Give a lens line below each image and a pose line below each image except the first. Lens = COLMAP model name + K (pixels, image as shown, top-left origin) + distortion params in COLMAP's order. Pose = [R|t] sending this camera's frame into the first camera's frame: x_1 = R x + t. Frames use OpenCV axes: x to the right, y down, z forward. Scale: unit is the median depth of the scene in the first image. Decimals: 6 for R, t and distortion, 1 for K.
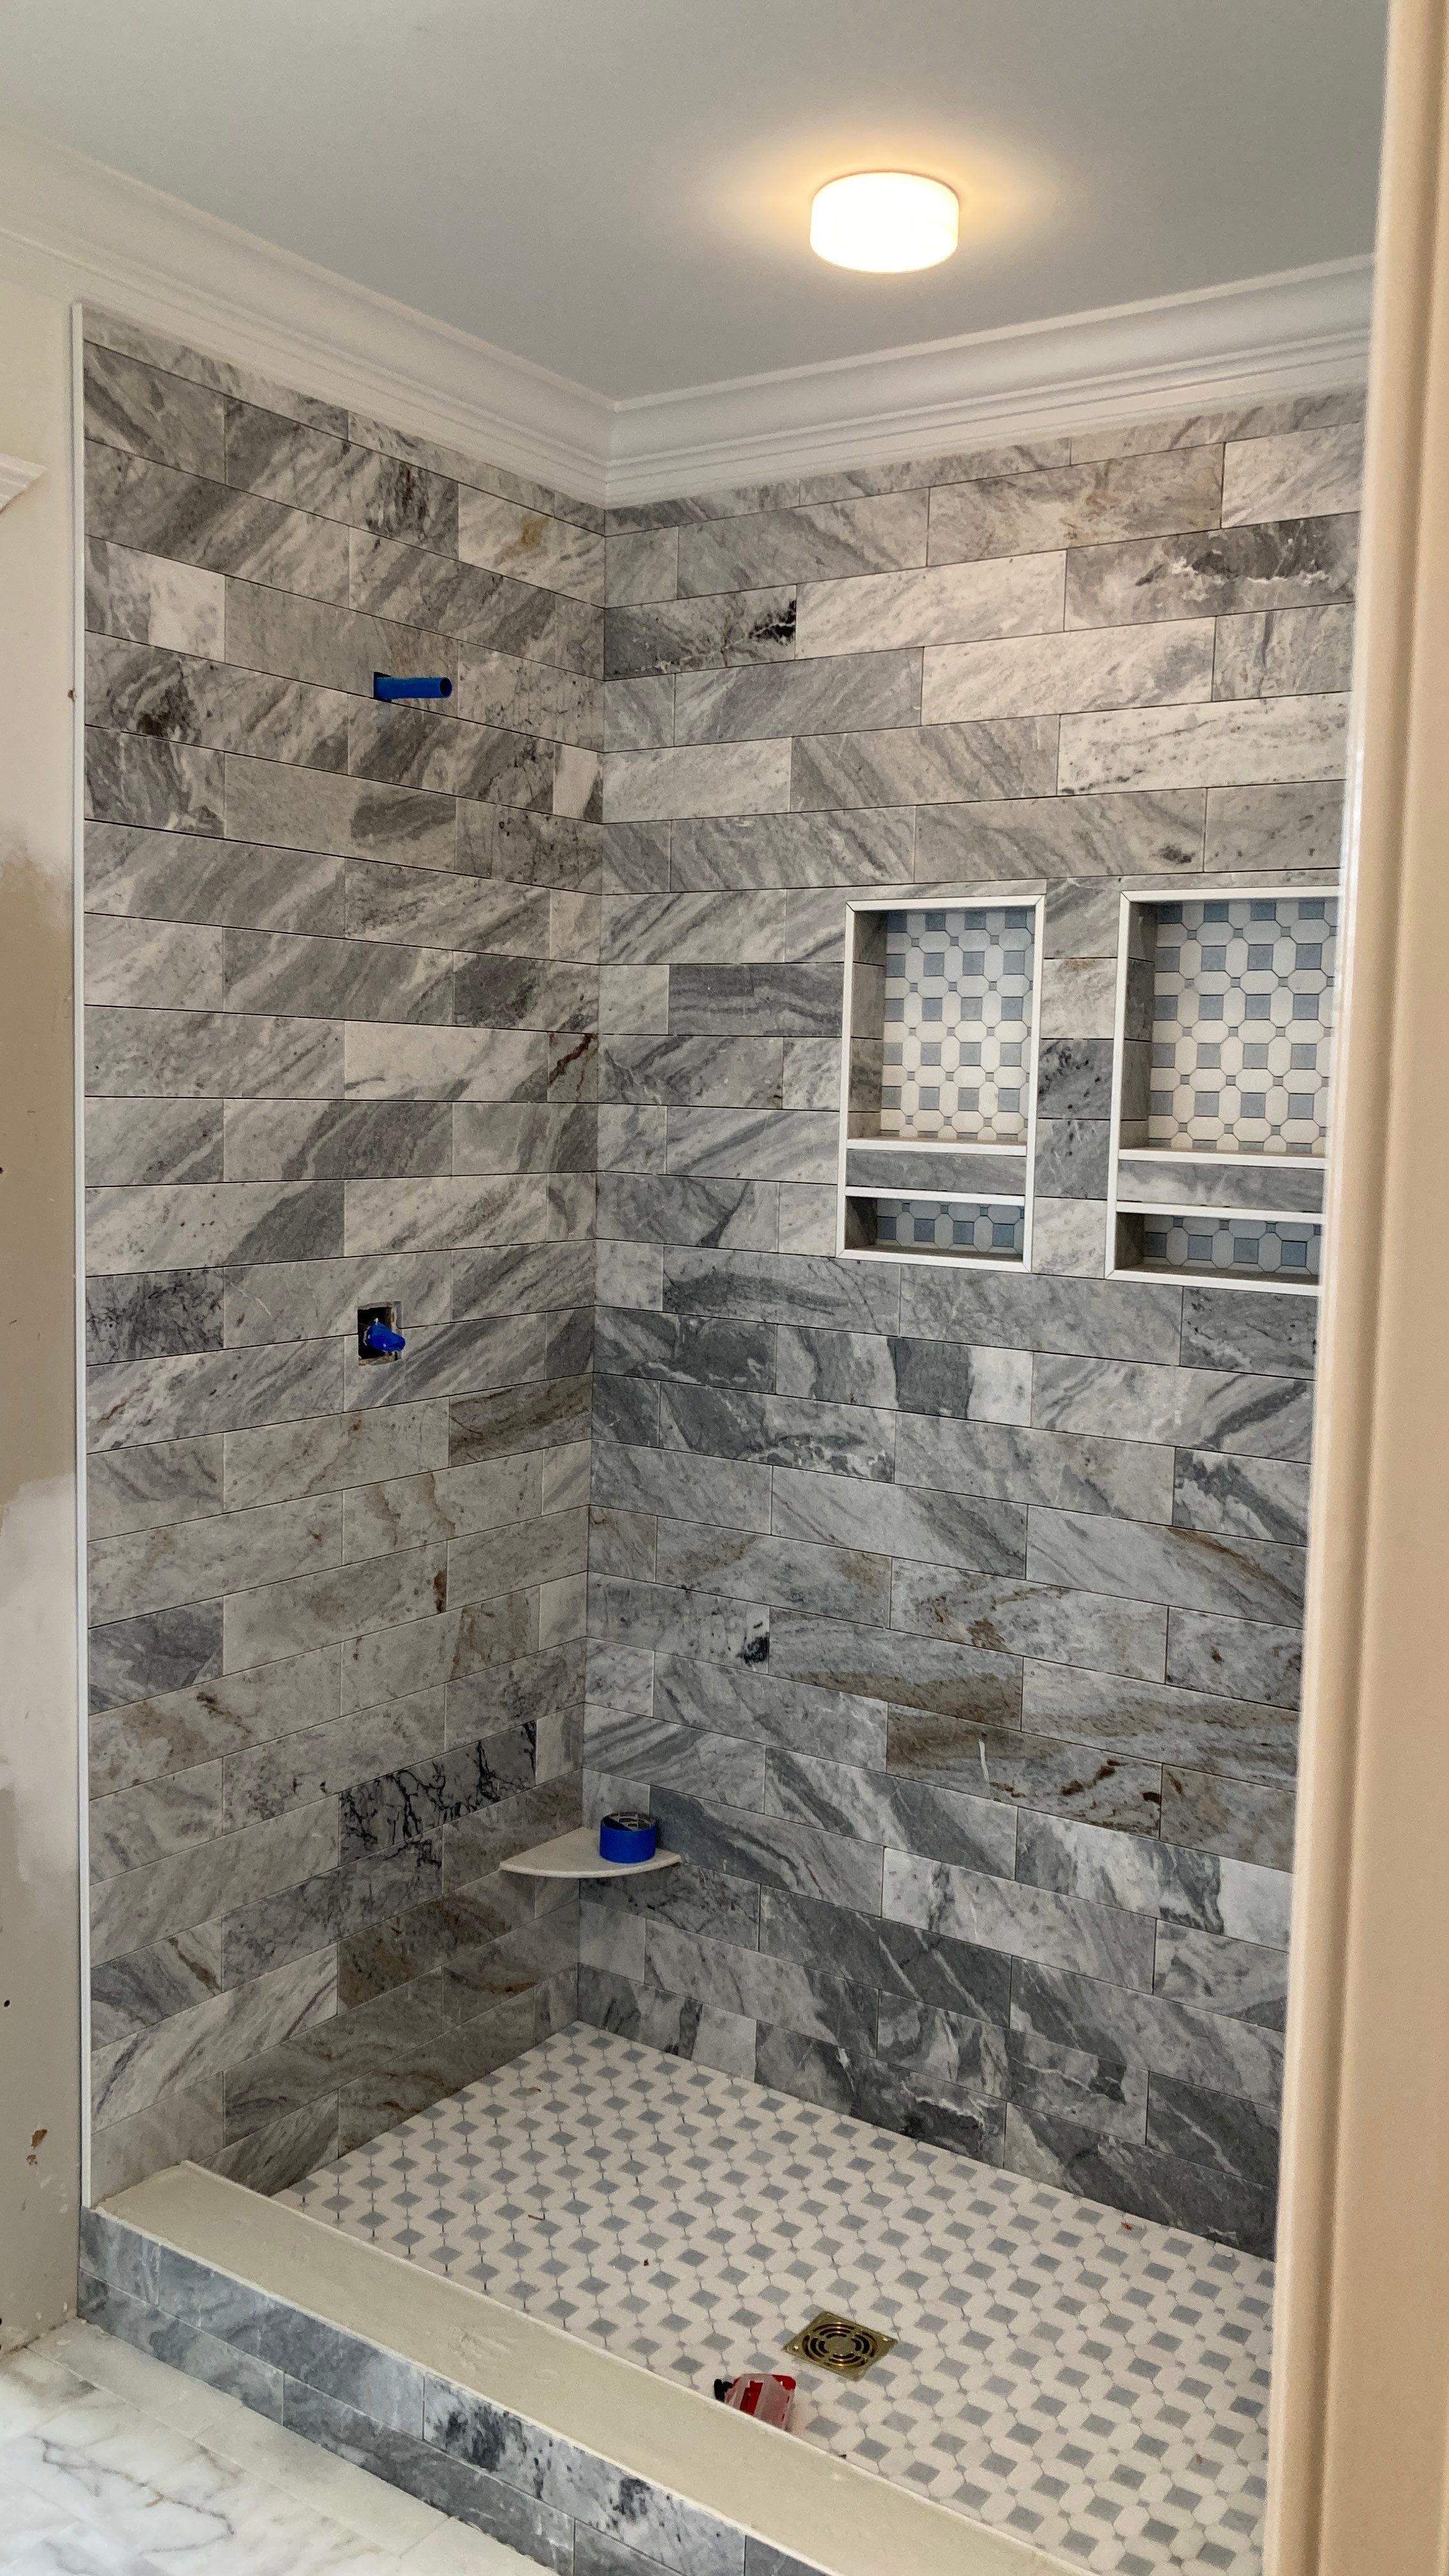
lens RADIAL K [[2107.4, 0, 745.2], [0, 2107.4, 1285.0], [0, 0, 1]] dist [0.061044, -0.093662]
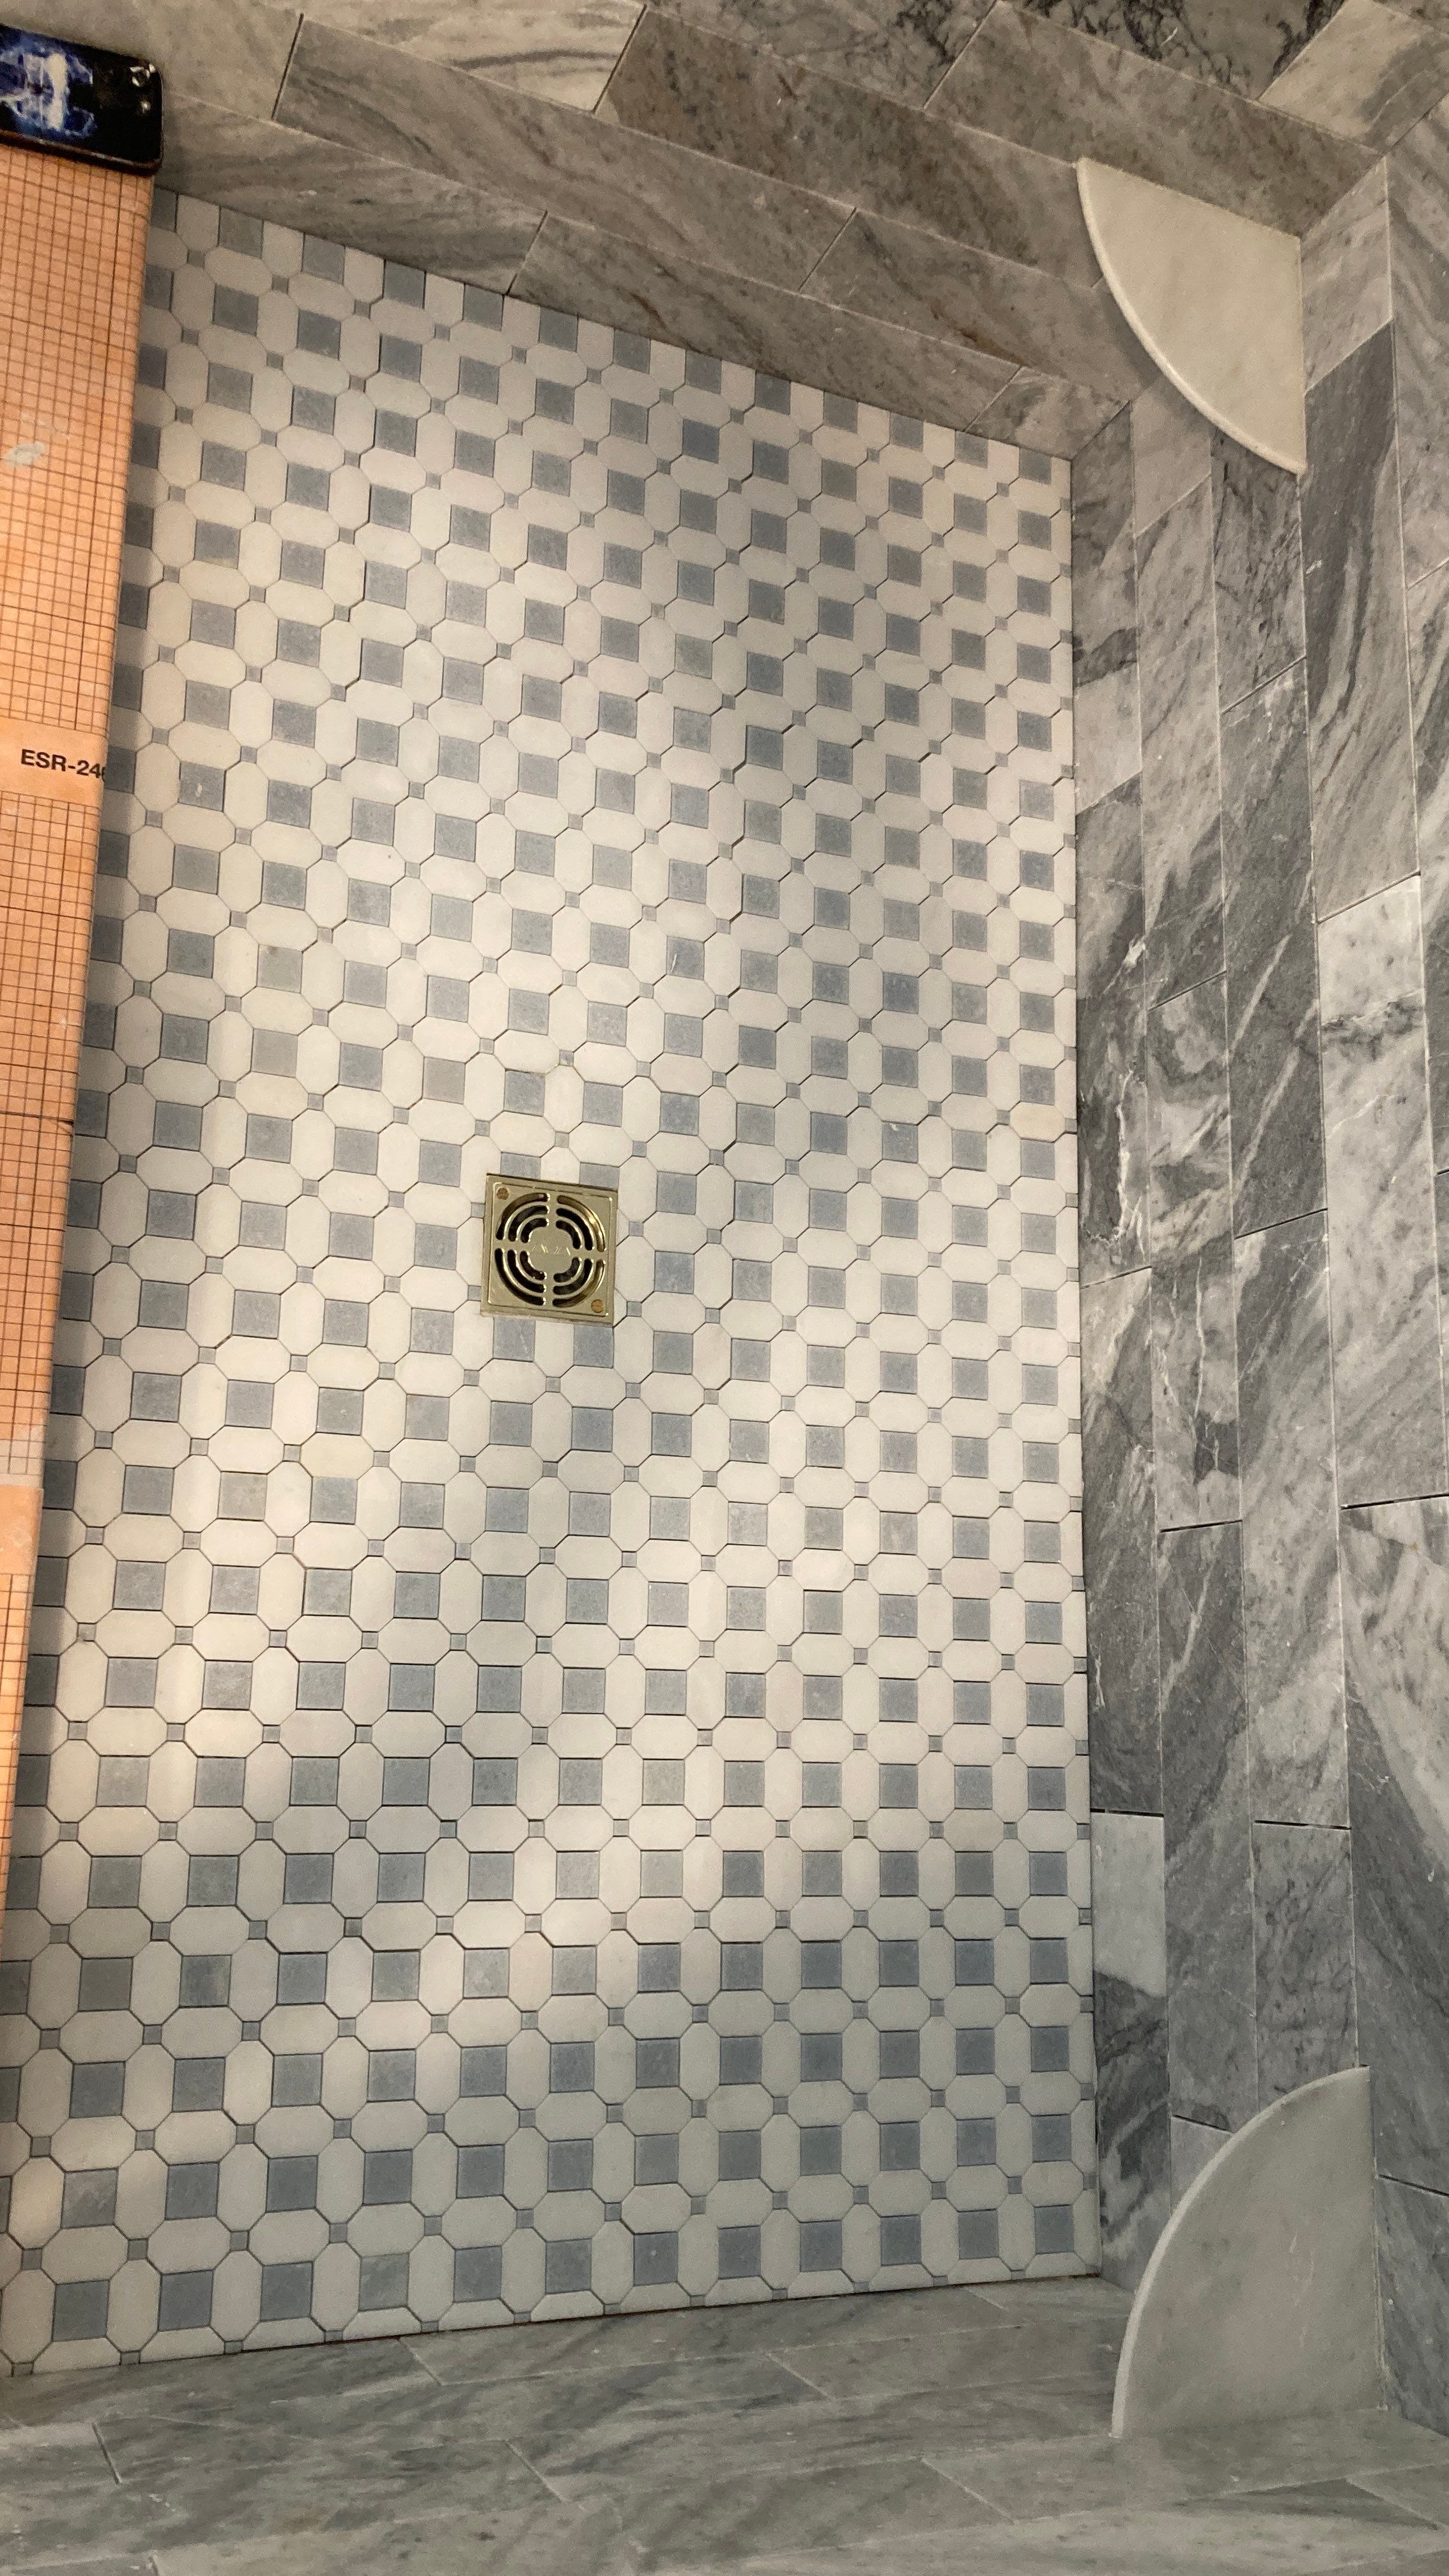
lens RADIAL K [[2107.4, 0, 733.6], [0, 2107.4, 1278.7], [0, 0, 1]] dist [0.061044, -0.093662]
pose [[0.506355, 0.862071, 0.020930, 0.058765], [-0.462746, 0.251162, 0.850167, -0.040858], [0.727647, -0.440172, 0.526097, 0.631480]]
